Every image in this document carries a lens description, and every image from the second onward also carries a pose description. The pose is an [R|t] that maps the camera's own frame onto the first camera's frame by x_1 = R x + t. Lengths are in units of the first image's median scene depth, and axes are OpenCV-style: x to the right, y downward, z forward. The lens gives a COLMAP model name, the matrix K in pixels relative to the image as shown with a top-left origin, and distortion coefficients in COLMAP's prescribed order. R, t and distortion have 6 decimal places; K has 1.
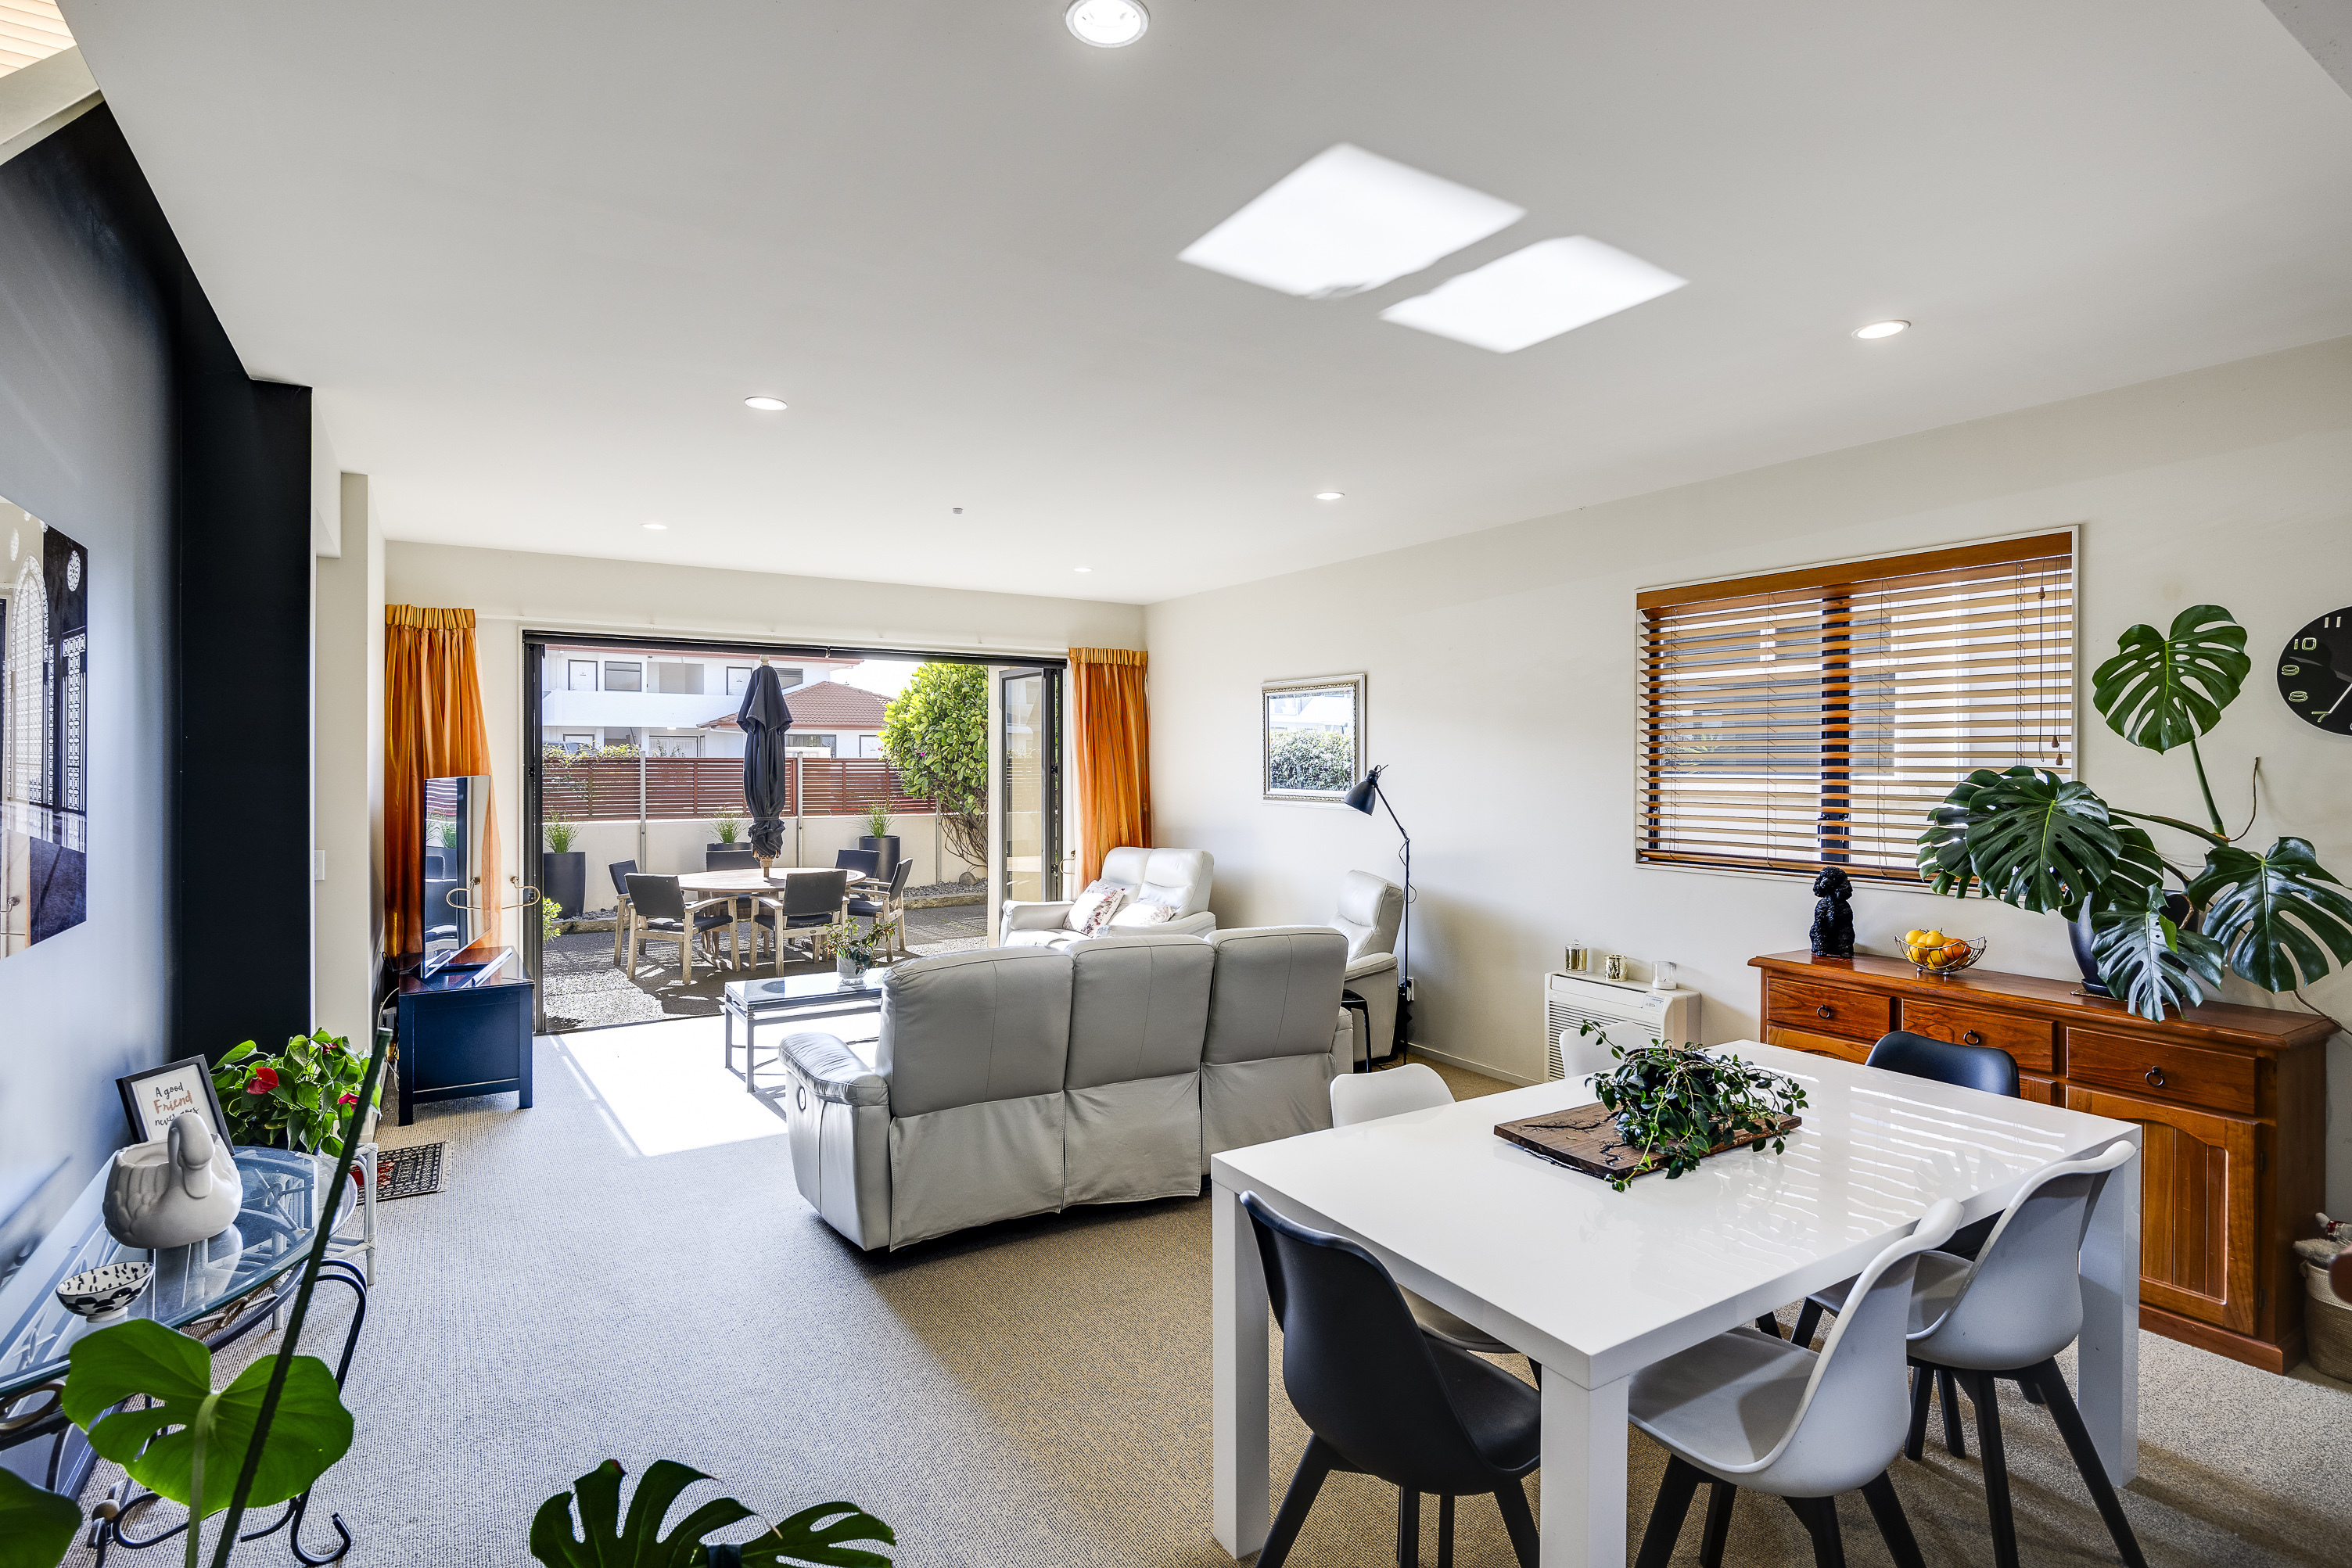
lens RADIAL K [[1144.7, 0, 1160.9], [0, 1144.7, 773.0], [0, 0, 1]] dist [-0.001832, 0.000565]
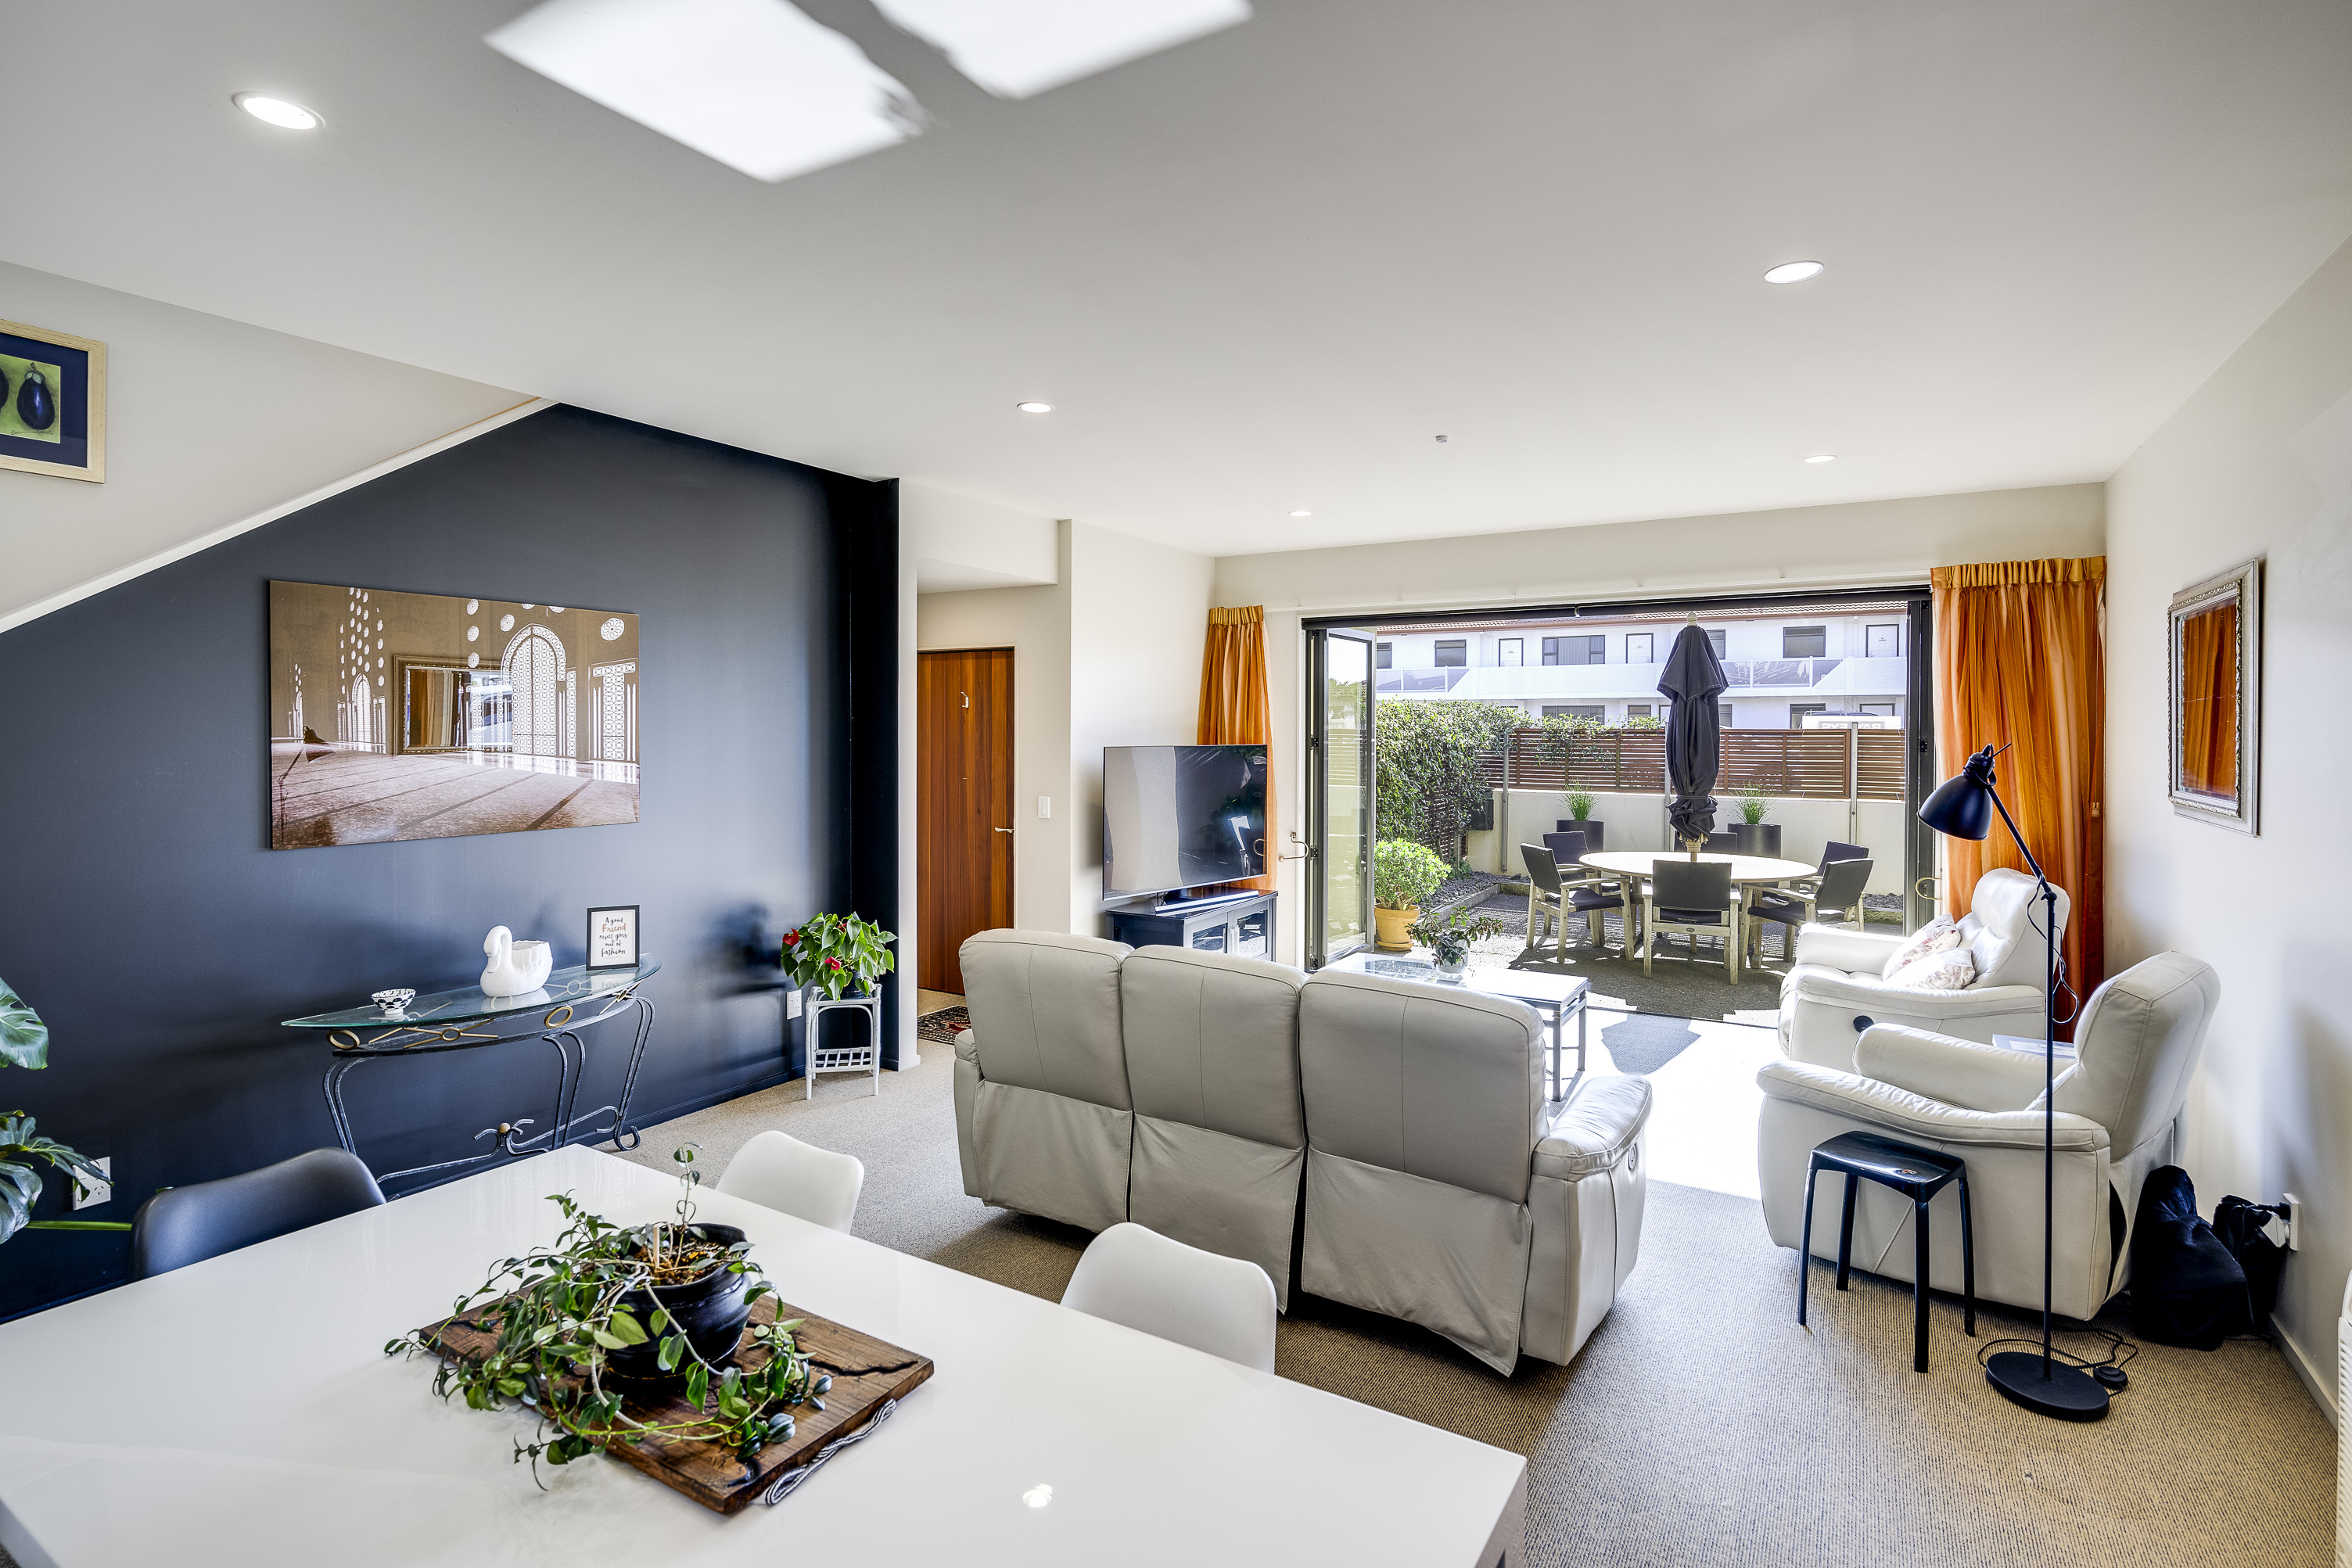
lens RADIAL K [[1144.7, 0, 1184.7], [0, 1144.7, 749.5], [0, 0, 1]] dist [-0.001832, 0.000565]
pose [[0.453614, 0.015870, -0.891057, 0.571178], [-0.011239, 0.999864, 0.012087, -0.008037], [0.891127, 0.004532, 0.453731, 0.515851]]
